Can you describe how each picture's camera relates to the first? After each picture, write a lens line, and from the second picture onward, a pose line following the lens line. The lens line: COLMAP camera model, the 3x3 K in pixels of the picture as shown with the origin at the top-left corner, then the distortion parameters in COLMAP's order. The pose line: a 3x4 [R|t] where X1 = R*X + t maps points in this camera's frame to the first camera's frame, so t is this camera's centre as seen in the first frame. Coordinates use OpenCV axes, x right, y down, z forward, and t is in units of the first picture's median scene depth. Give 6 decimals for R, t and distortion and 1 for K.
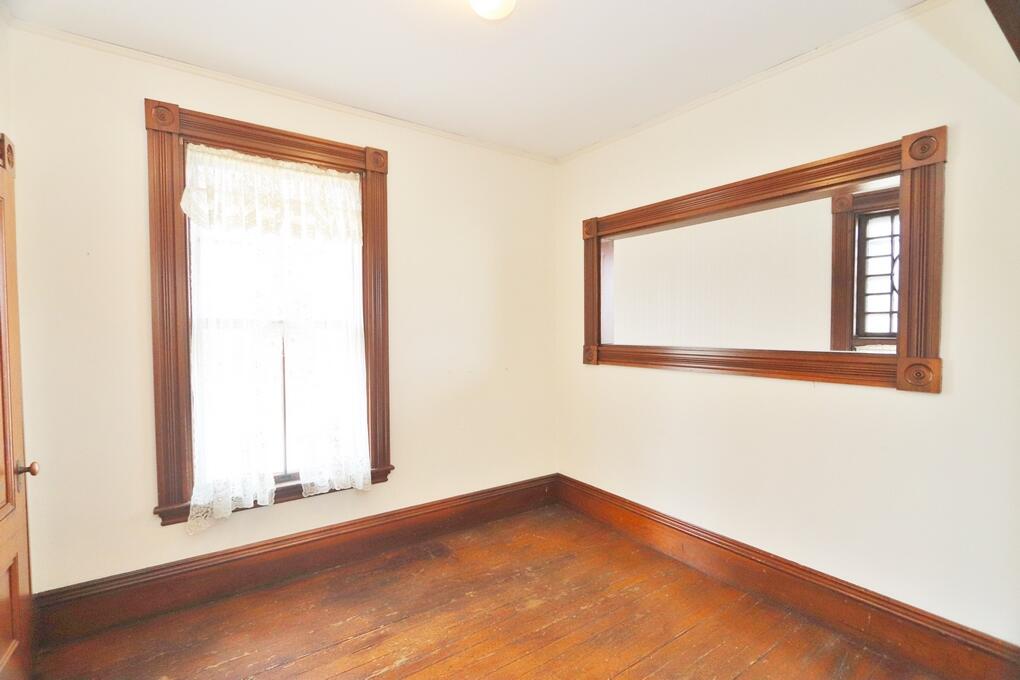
lens RADIAL K [[465.5, 0, 507.8], [0, 465.5, 341.0], [0, 0, 1]] dist [-0.004106, -0.001738]
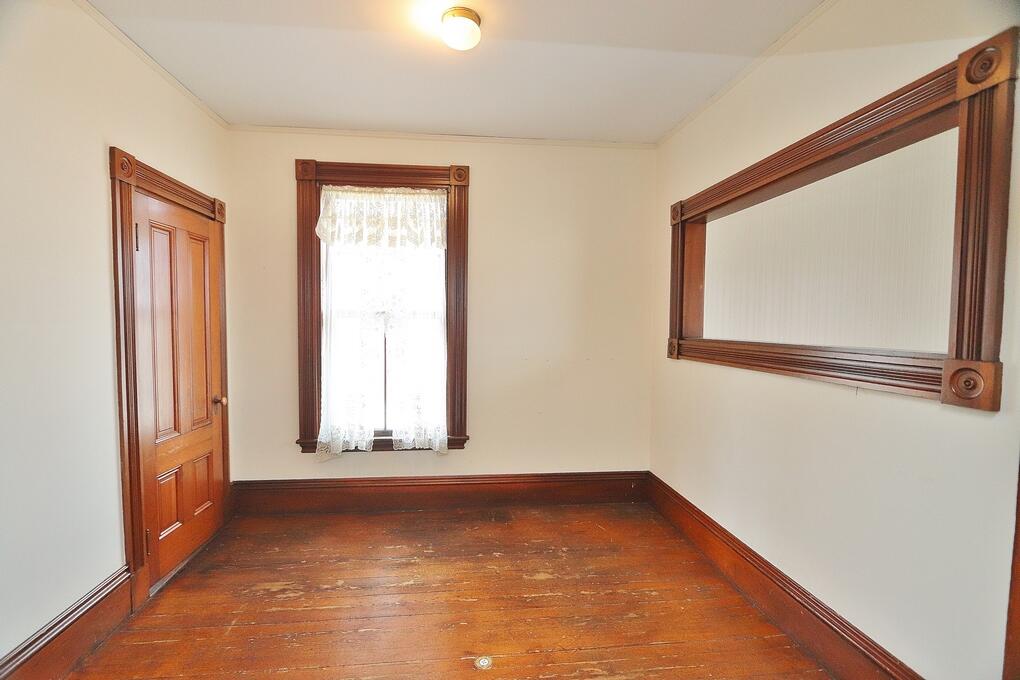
lens RADIAL K [[465.5, 0, 501.4], [0, 465.5, 340.9], [0, 0, 1]] dist [-0.004106, -0.001738]
pose [[0.878583, 0.028333, -0.476748, 0.433182], [-0.022738, 0.999588, 0.017502, 0.007253], [0.477048, -0.004537, 0.878866, 0.016784]]
